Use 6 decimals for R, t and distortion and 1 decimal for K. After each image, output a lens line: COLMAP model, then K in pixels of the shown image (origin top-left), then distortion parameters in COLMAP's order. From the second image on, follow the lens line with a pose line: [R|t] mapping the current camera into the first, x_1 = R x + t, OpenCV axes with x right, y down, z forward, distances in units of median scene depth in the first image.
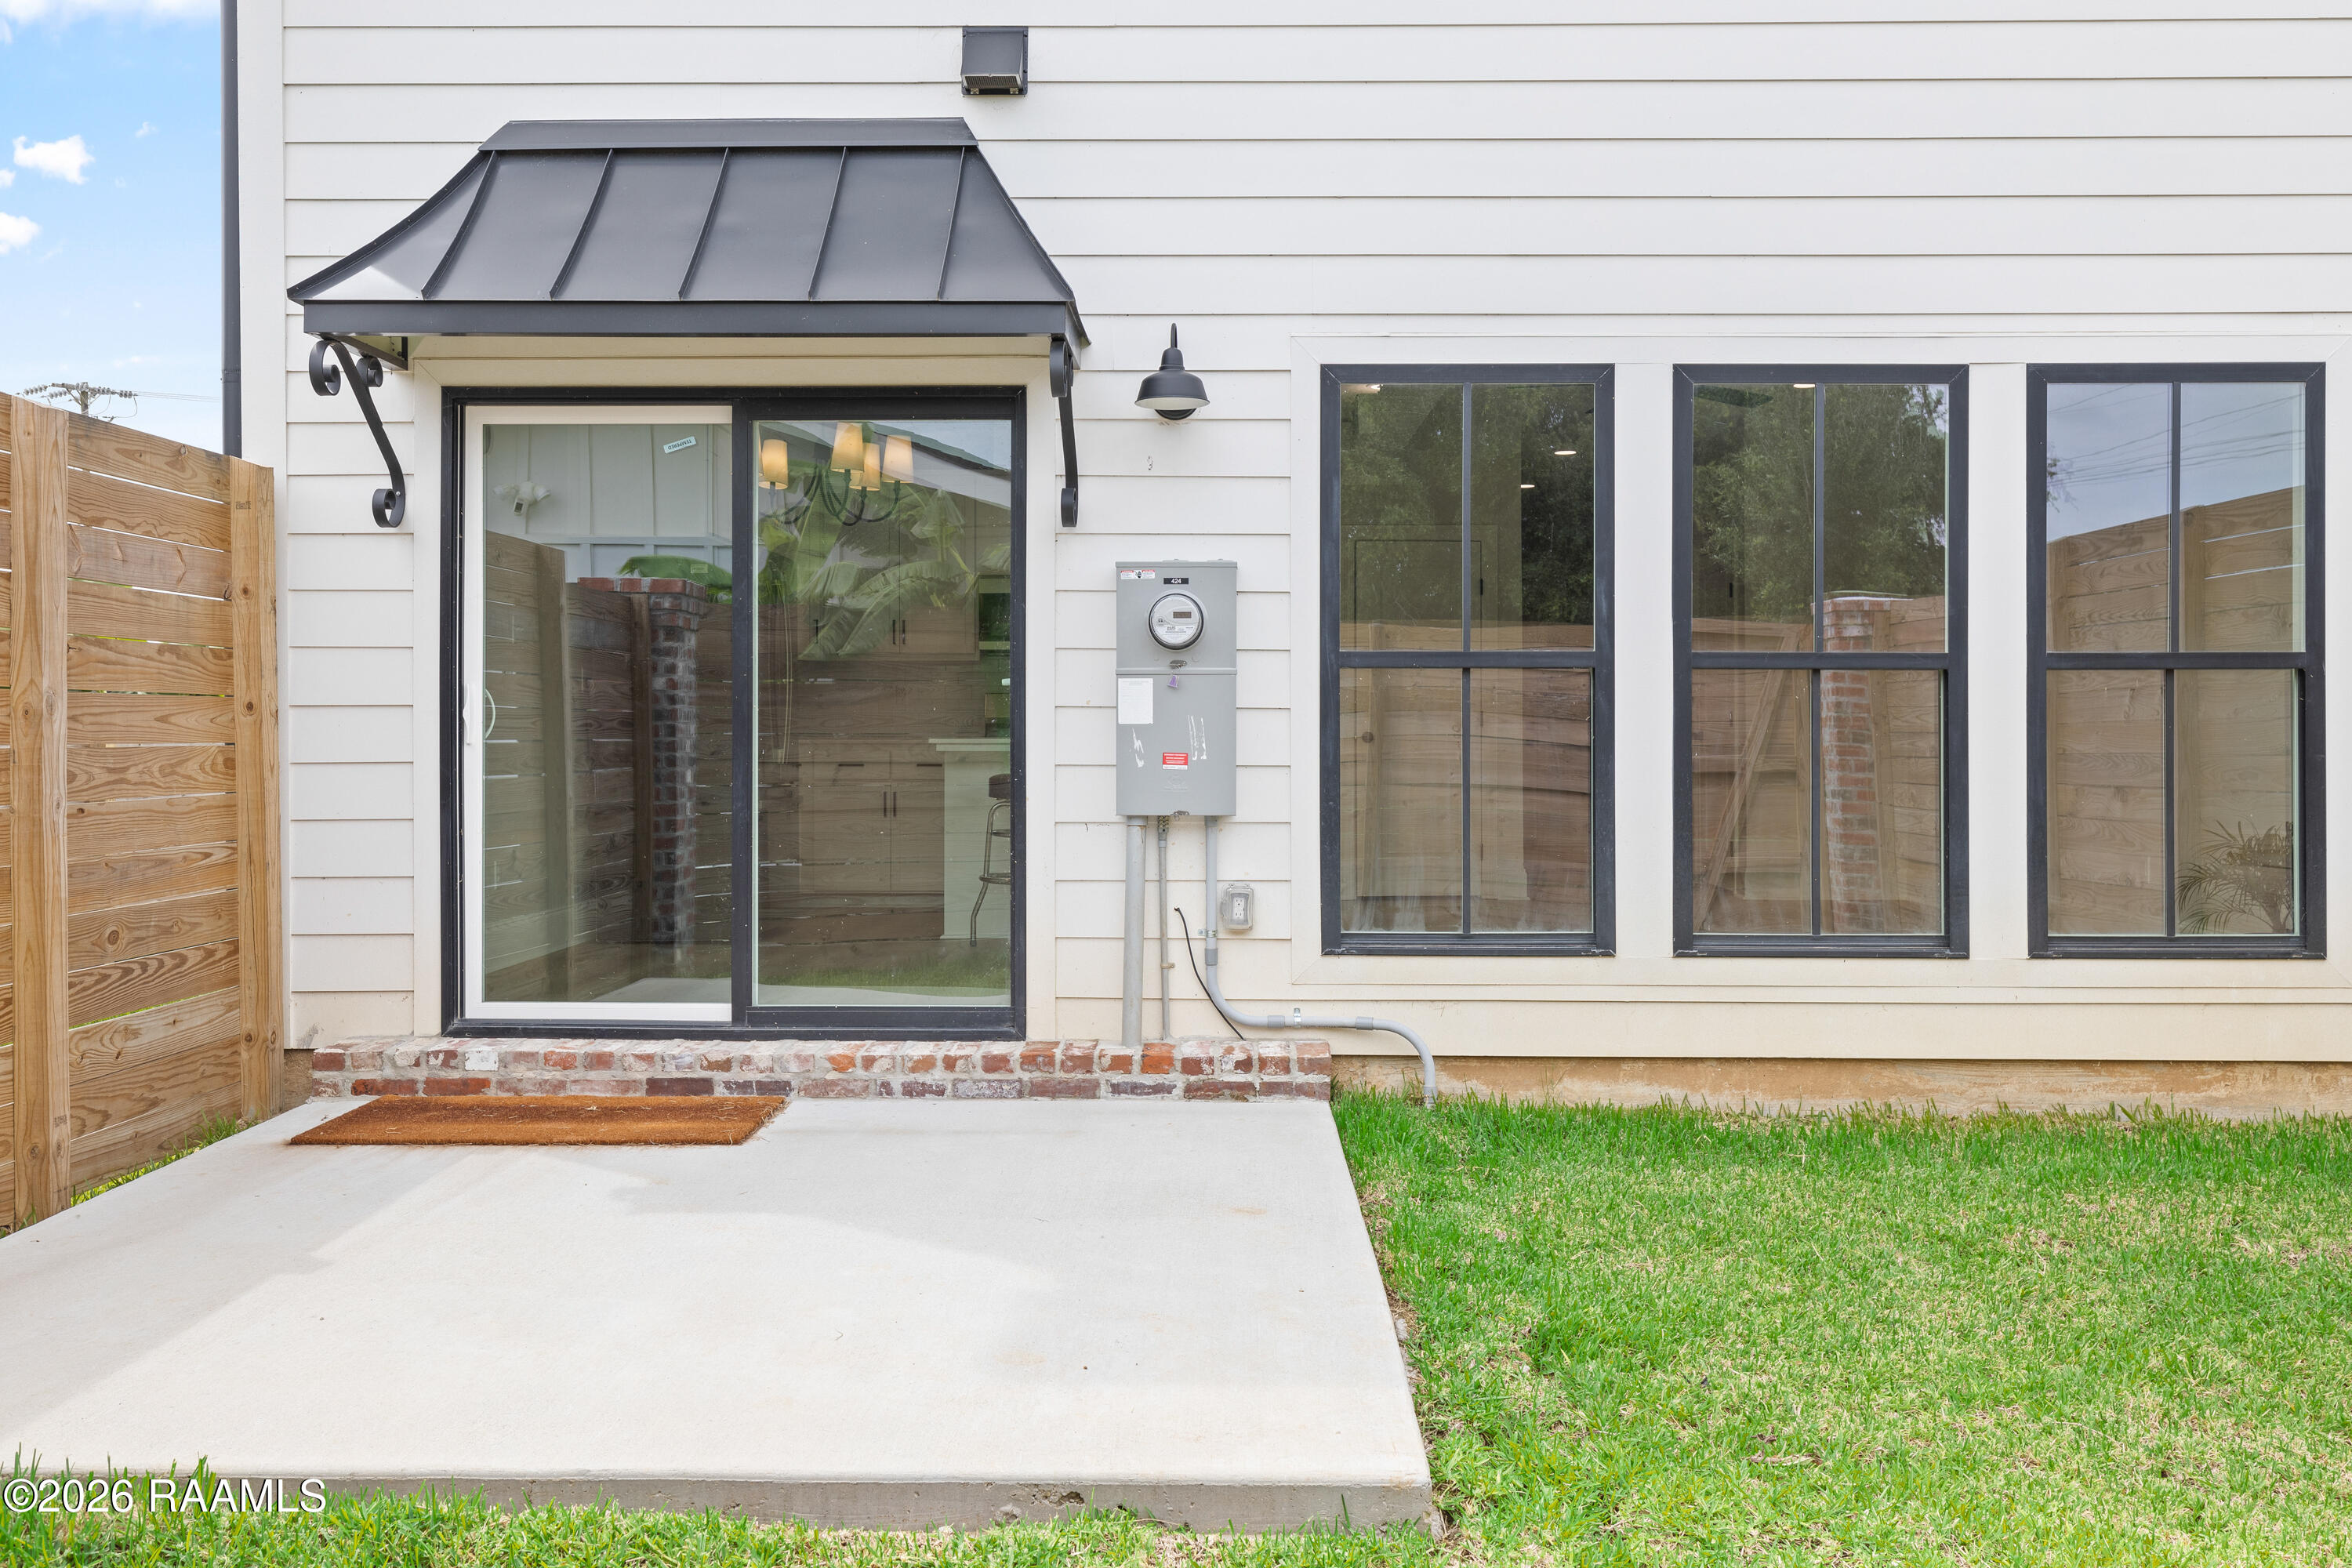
lens RADIAL K [[1894.0, 0, 1179.0], [0, 1894.0, 739.7], [0, 0, 1]] dist [0.000256, 0.003330]
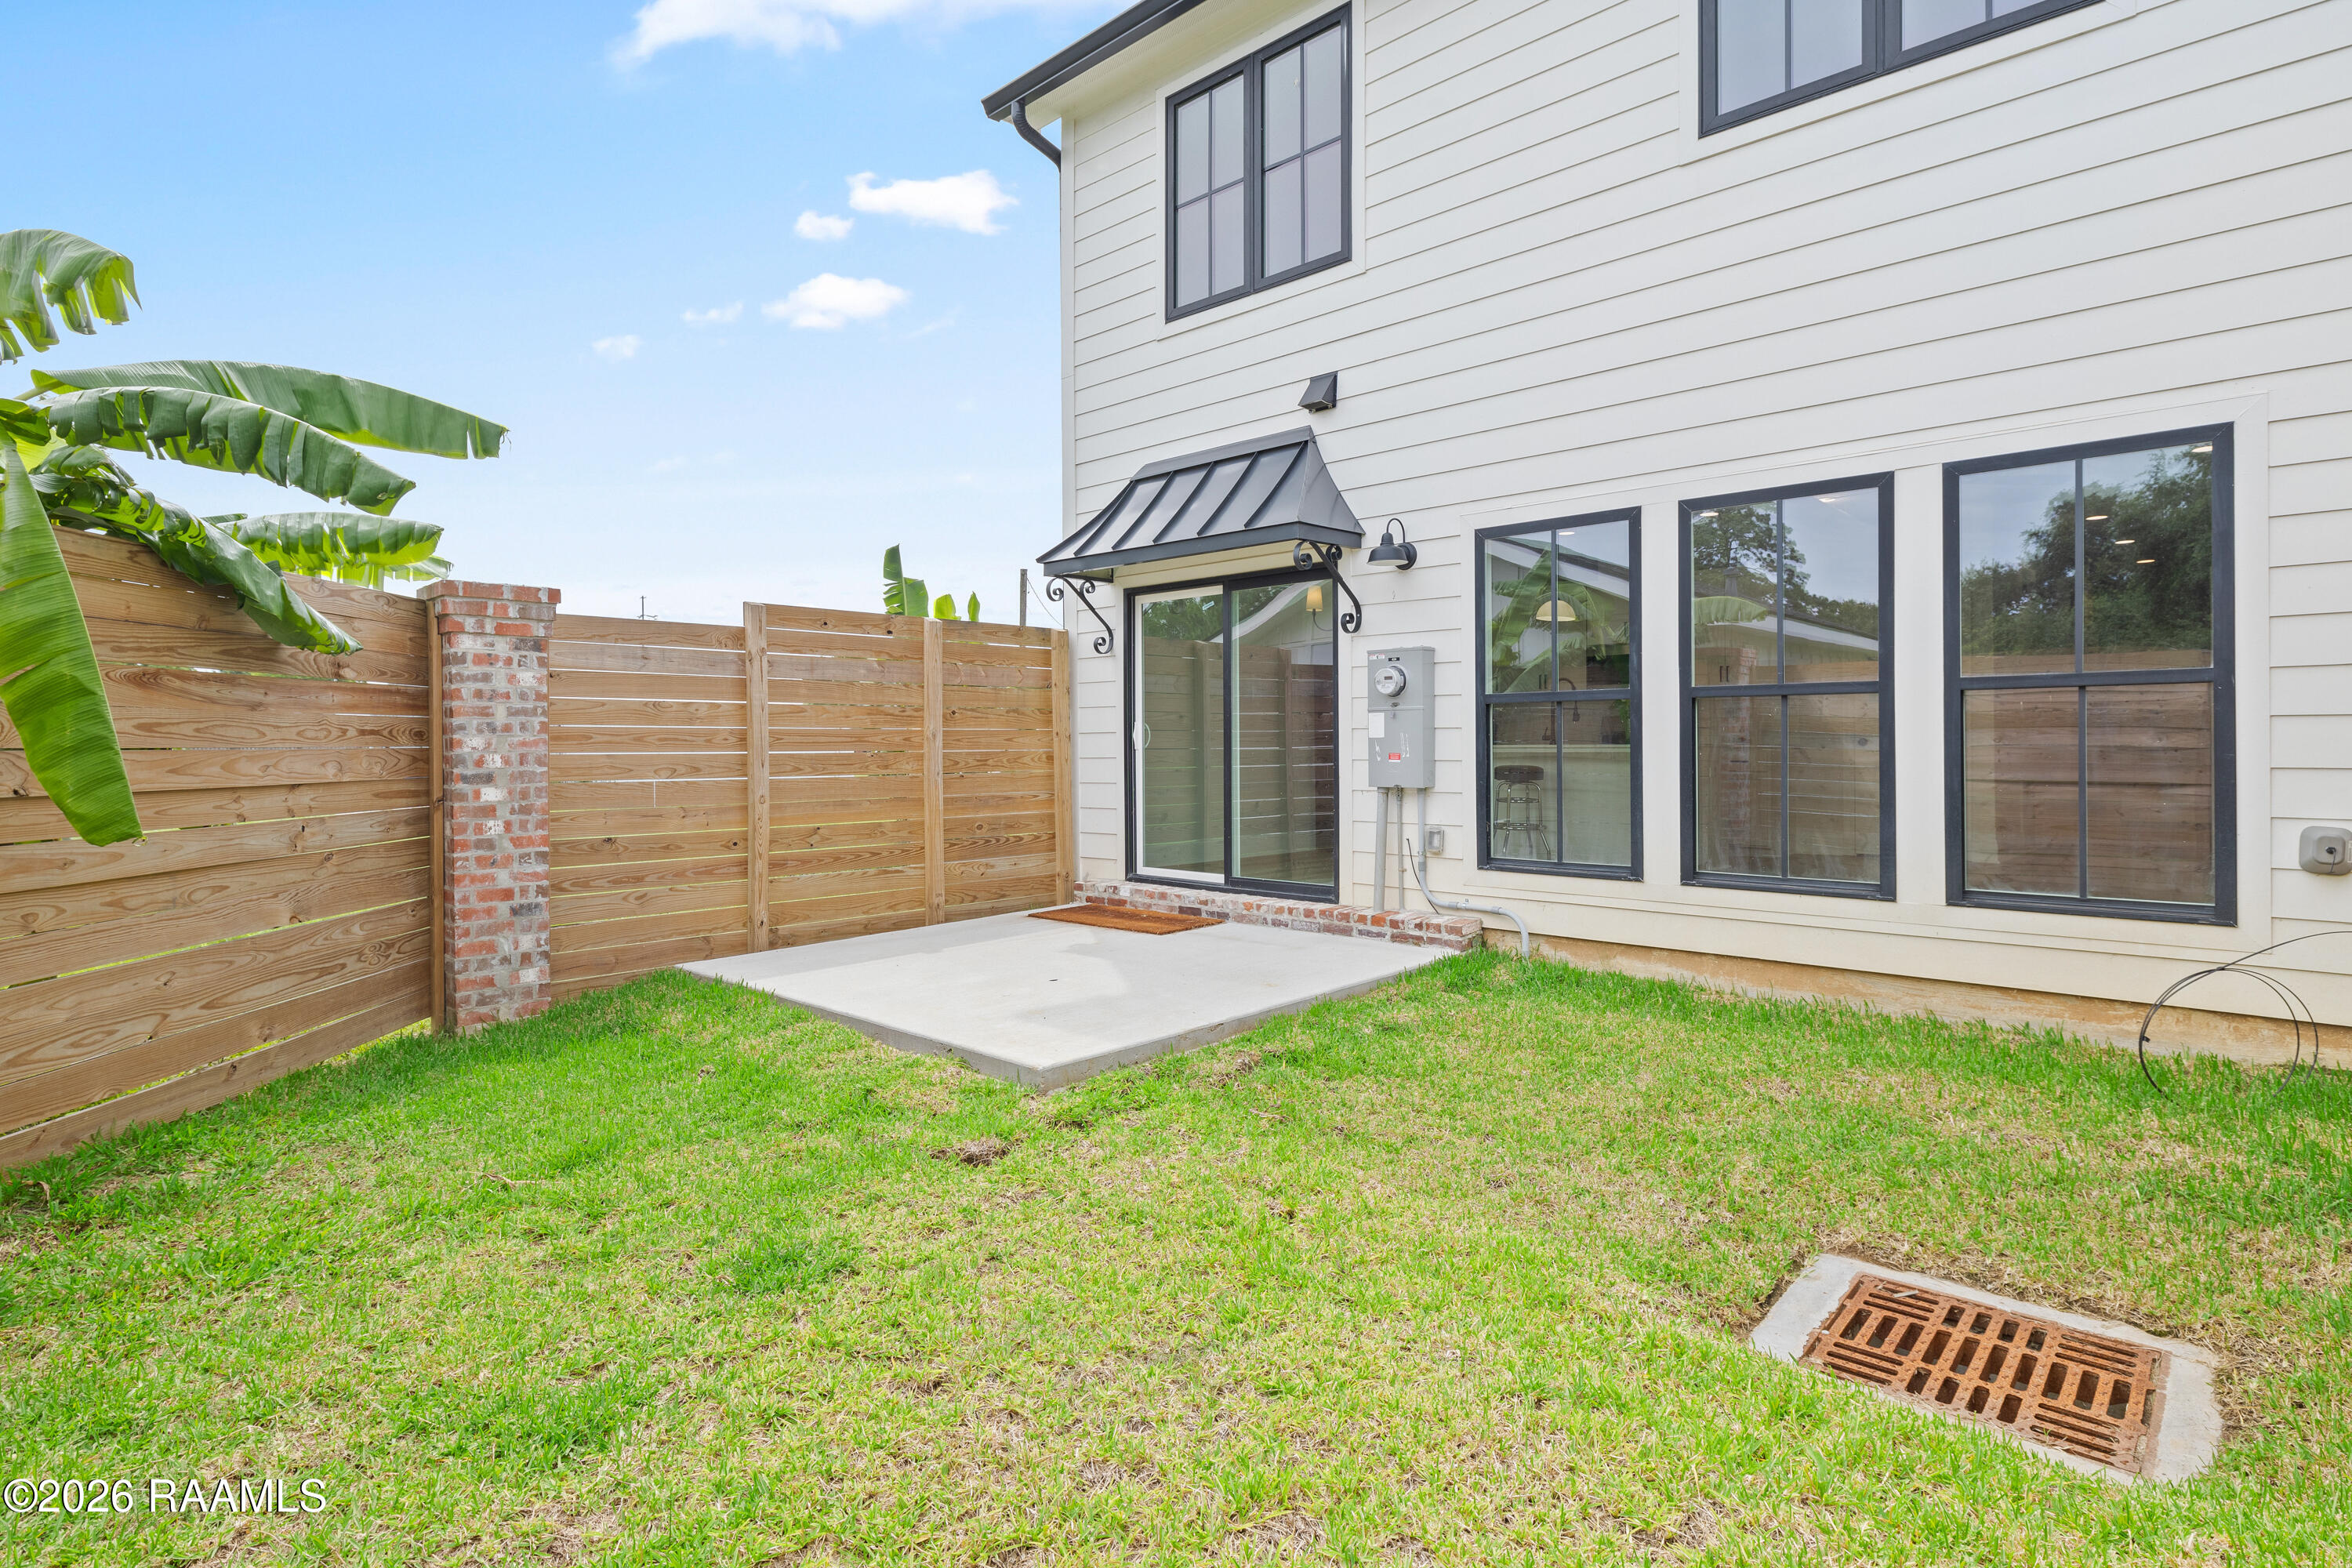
lens RADIAL K [[1179.9, 0, 1175.1], [0, 1179.9, 749.2], [0, 0, 1]] dist [0.000274, -0.000498]
pose [[0.742156, -0.003165, -0.670220, 0.601694], [0.004352, 0.999991, 0.000097, 0.002194], [0.670214, -0.002989, 0.742162, 0.011712]]
